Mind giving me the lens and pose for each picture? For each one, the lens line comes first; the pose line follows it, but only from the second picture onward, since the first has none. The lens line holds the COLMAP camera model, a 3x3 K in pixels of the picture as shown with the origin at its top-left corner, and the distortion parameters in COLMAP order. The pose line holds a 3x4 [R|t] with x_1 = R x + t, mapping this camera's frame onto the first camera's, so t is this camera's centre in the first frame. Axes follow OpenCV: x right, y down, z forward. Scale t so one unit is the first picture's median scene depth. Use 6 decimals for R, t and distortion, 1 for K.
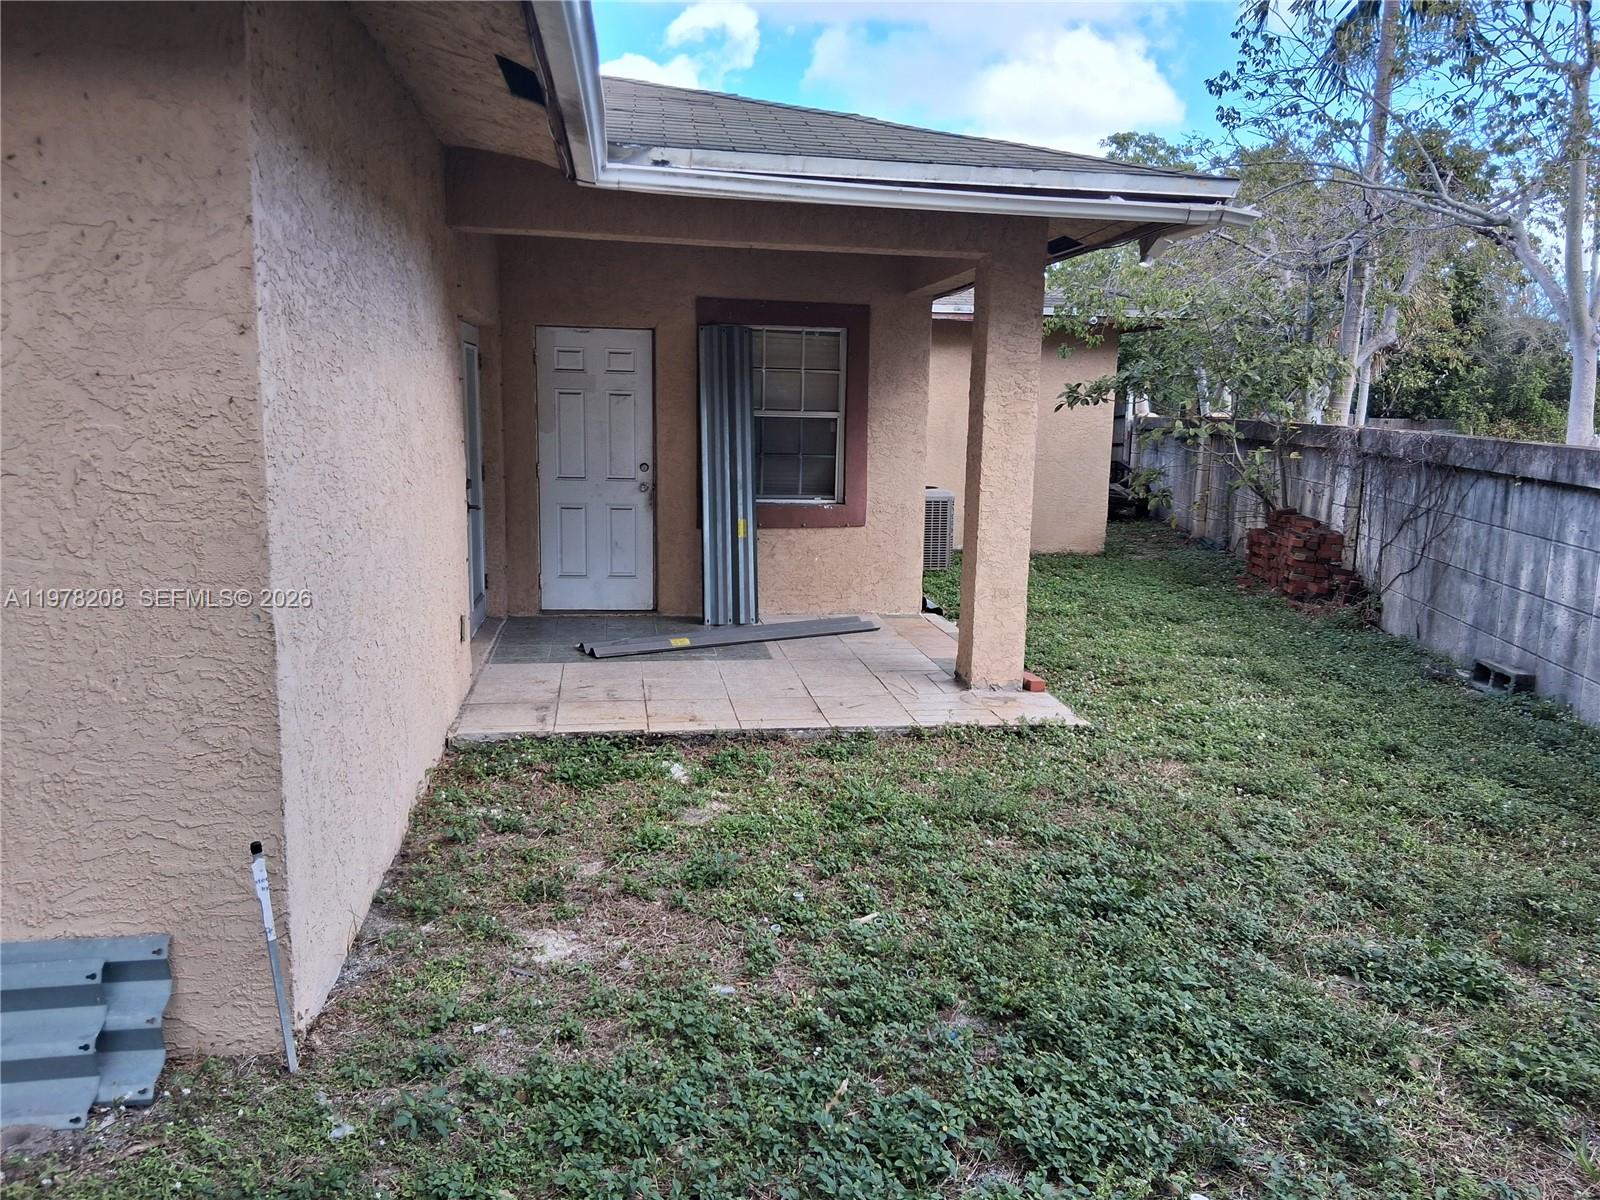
lens RADIAL K [[1200.0, 0, 810.8], [0, 1200.0, 590.6], [0, 0, 1]] dist [0.092649, -0.172151]
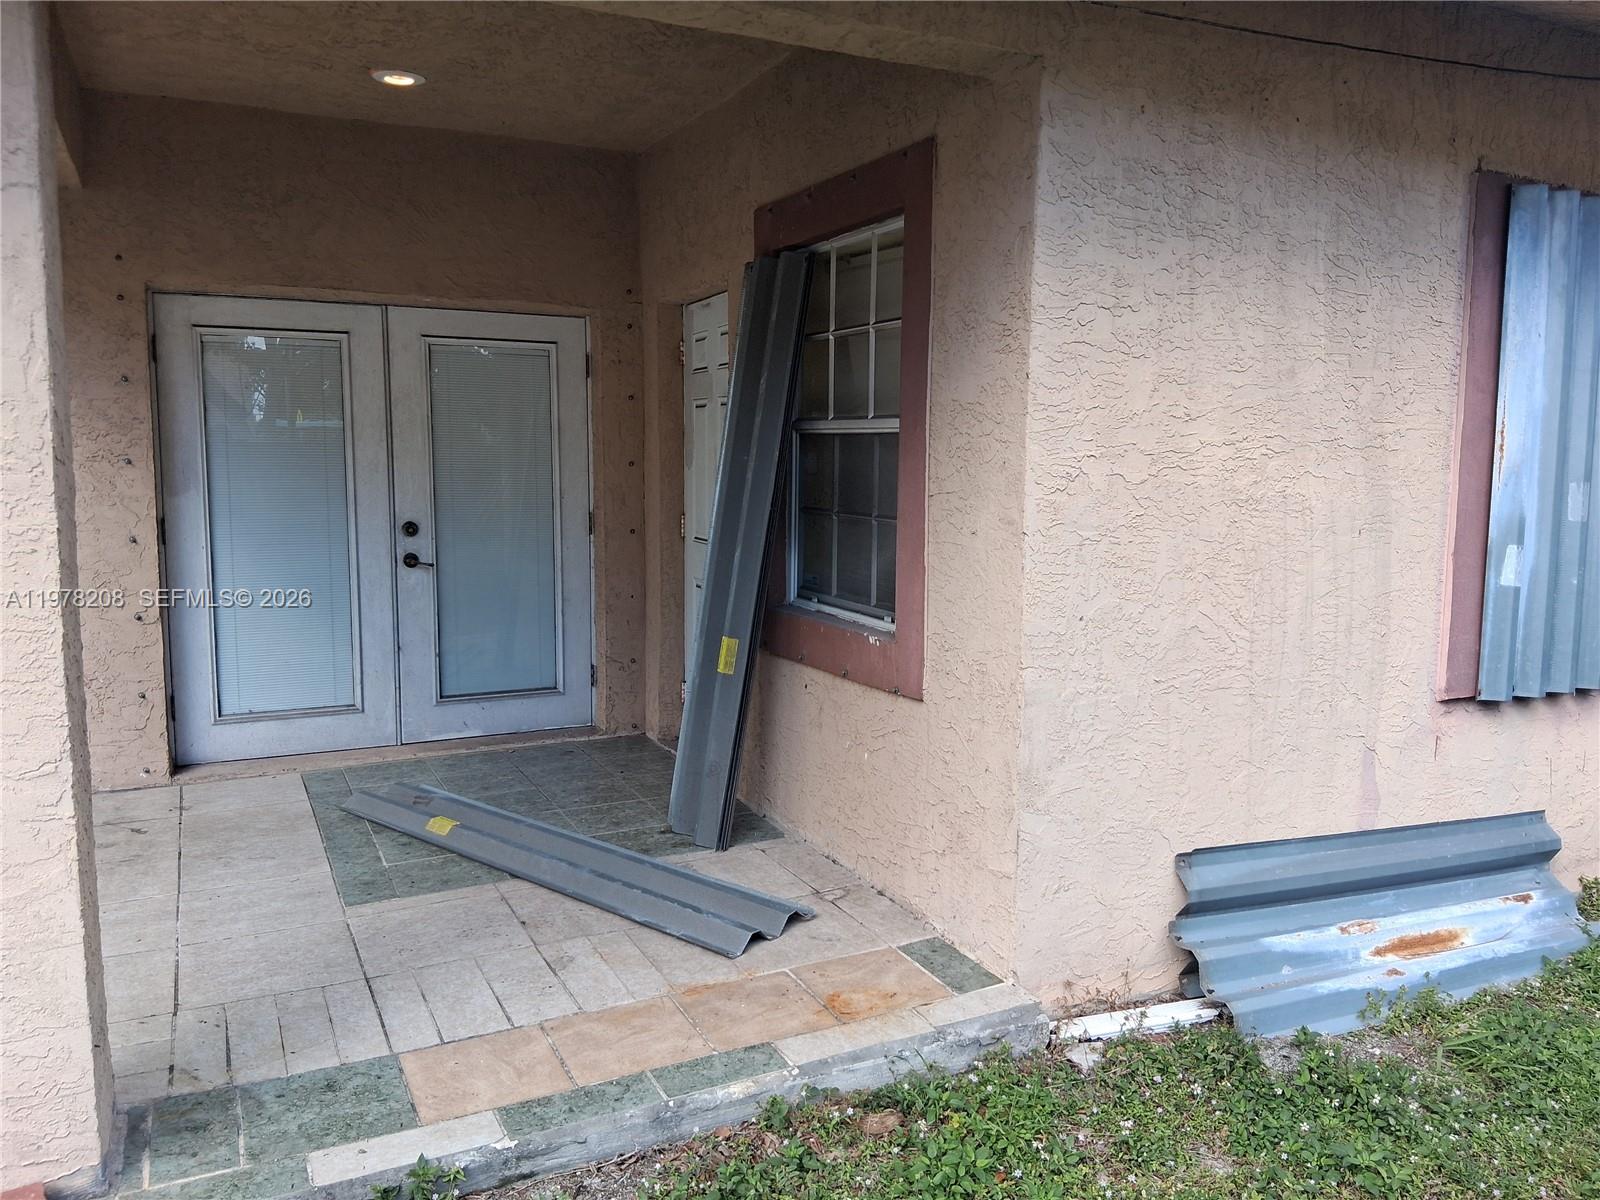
lens RADIAL K [[1200.0, 0, 810.8], [0, 1200.0, 590.6], [0, 0, 1]] dist [0.092649, -0.172151]
pose [[0.318325, 0.090106, -0.943690, 0.413902], [-0.158948, 0.986453, 0.040573, -0.102589], [0.934561, 0.137082, 0.328335, 0.852294]]
